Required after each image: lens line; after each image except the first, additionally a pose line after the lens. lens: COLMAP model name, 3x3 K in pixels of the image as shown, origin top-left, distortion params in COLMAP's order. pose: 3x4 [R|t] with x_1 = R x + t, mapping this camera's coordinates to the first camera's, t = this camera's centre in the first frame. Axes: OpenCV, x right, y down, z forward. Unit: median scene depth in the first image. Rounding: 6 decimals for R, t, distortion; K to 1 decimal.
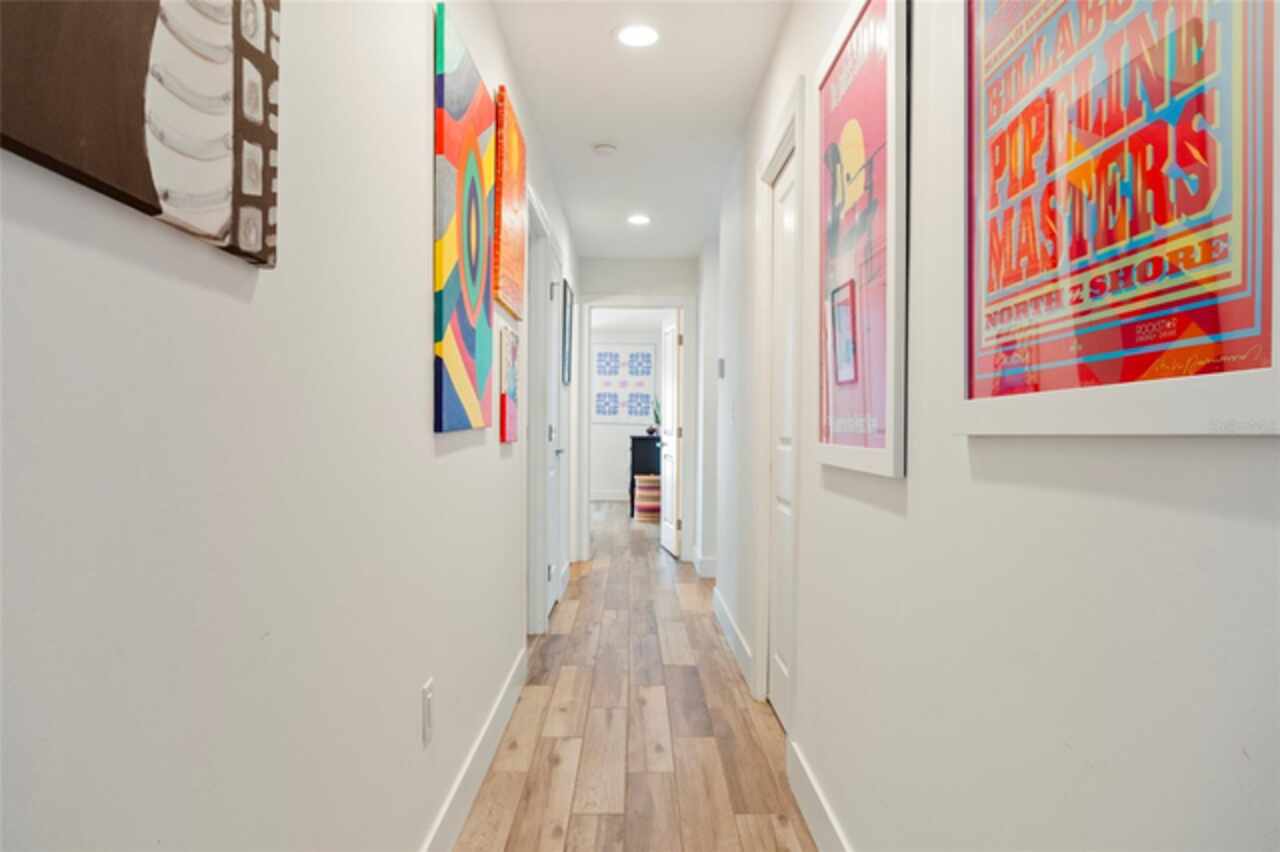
lens RADIAL K [[863.1, 0, 639.9], [0, 863.1, 428.1], [0, 0, 1]] dist [-0.025267, -0.001362]
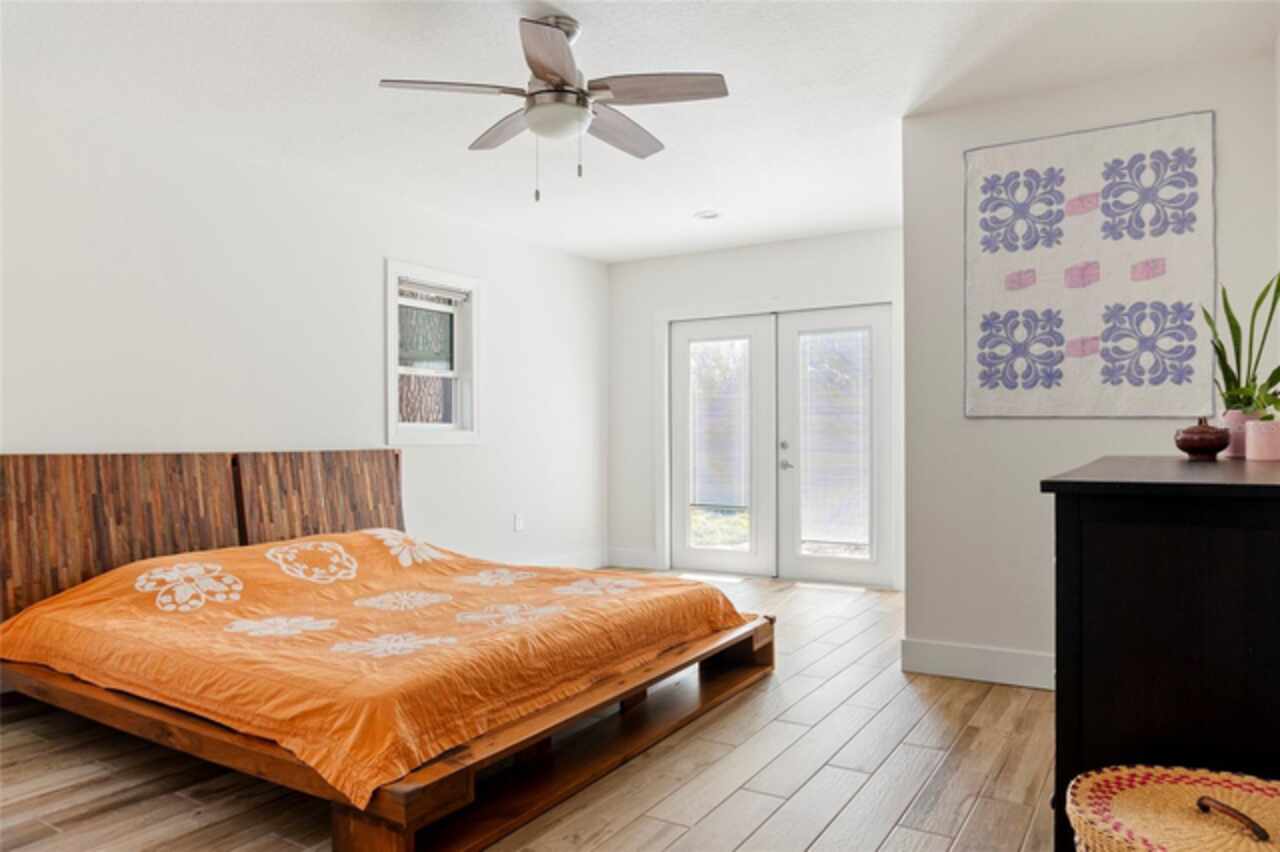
lens RADIAL K [[863.1, 0, 640.1], [0, 863.1, 428.0], [0, 0, 1]] dist [-0.025267, -0.001362]
pose [[0.843703, -0.015377, -0.536590, 0.008093], [0.008451, 0.999846, -0.015363, 0.001367], [0.536744, 0.008427, 0.843703, 0.691076]]
